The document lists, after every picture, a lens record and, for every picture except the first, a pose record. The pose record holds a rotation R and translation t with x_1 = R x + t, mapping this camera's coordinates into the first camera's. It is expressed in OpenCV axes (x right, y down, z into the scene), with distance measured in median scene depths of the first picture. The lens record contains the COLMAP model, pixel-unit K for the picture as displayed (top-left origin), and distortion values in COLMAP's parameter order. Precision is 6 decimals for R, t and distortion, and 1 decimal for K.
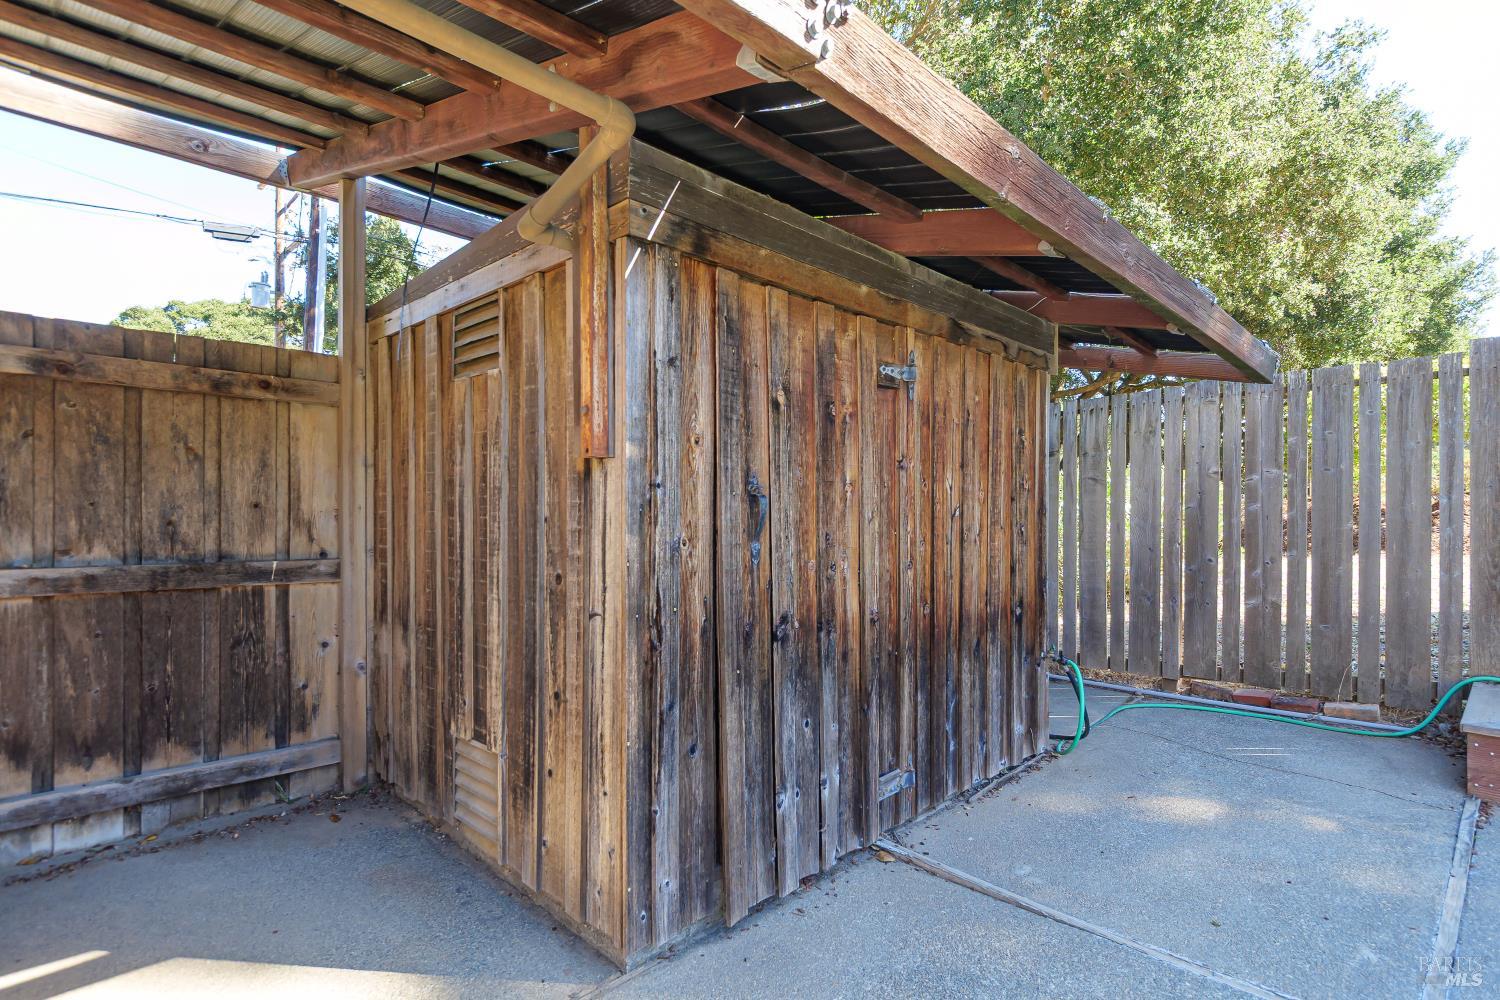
lens RADIAL K [[748.6, 0, 749.3], [0, 748.6, 526.8], [0, 0, 1]] dist [0.001635, 0.000001]
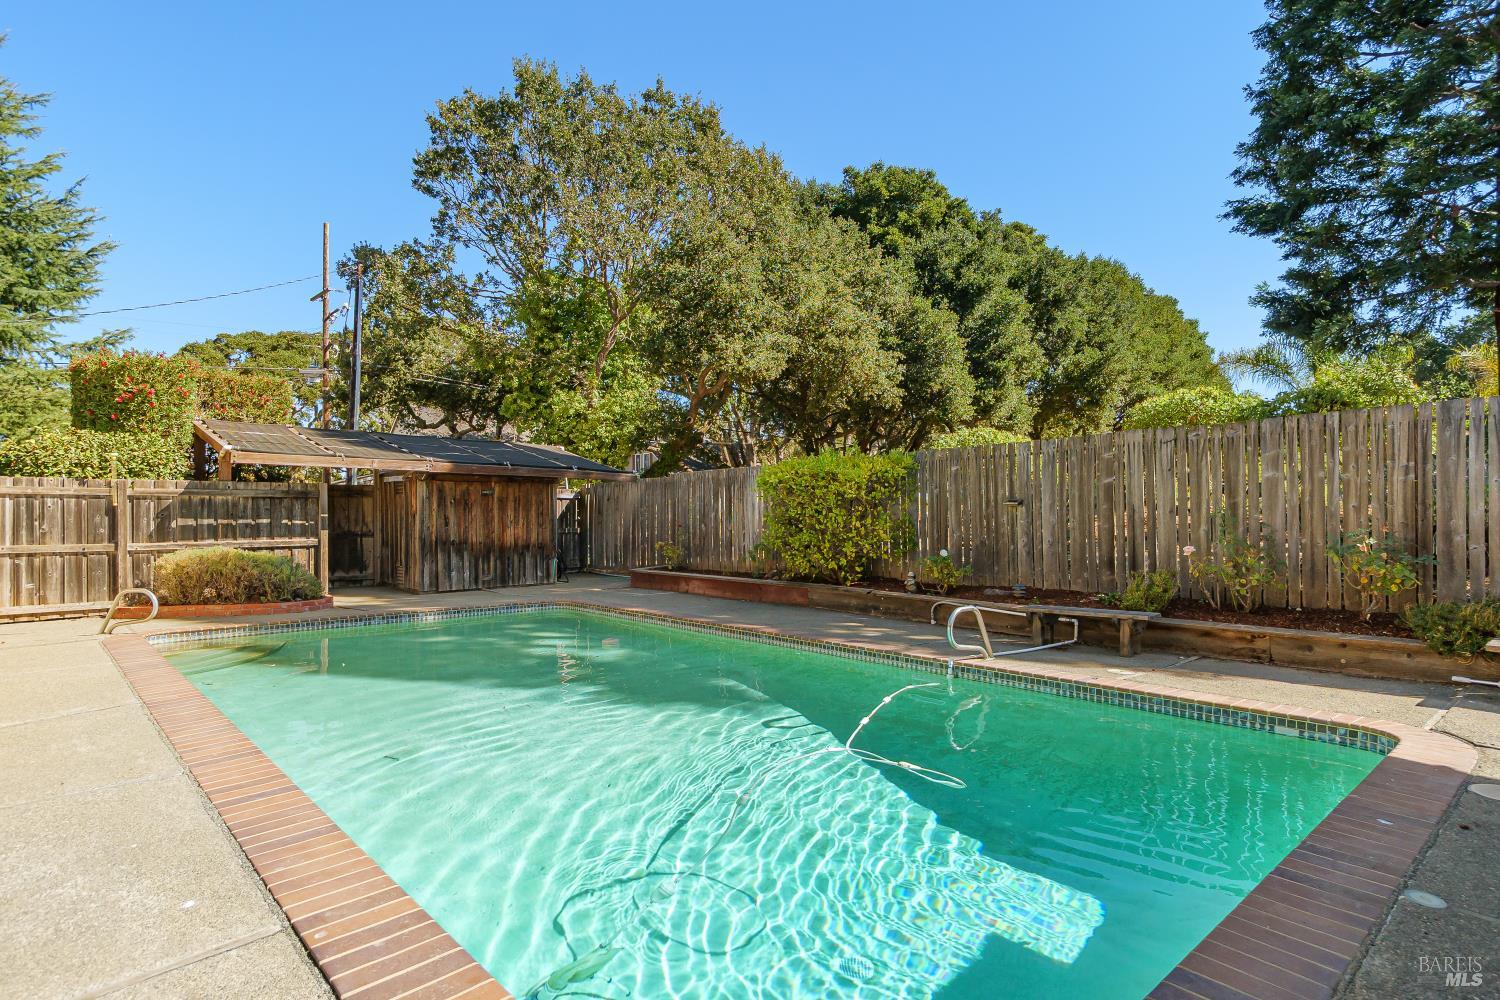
lens RADIAL K [[832.4, 0, 753.3], [0, 832.4, 519.9], [0, 0, 1]] dist [0.010764, 0.000506]
pose [[0.998423, -0.003879, -0.056012, 2.174630], [0.003448, 0.999964, -0.007798, 0.018932], [0.056040, 0.007593, 0.998400, -4.192790]]
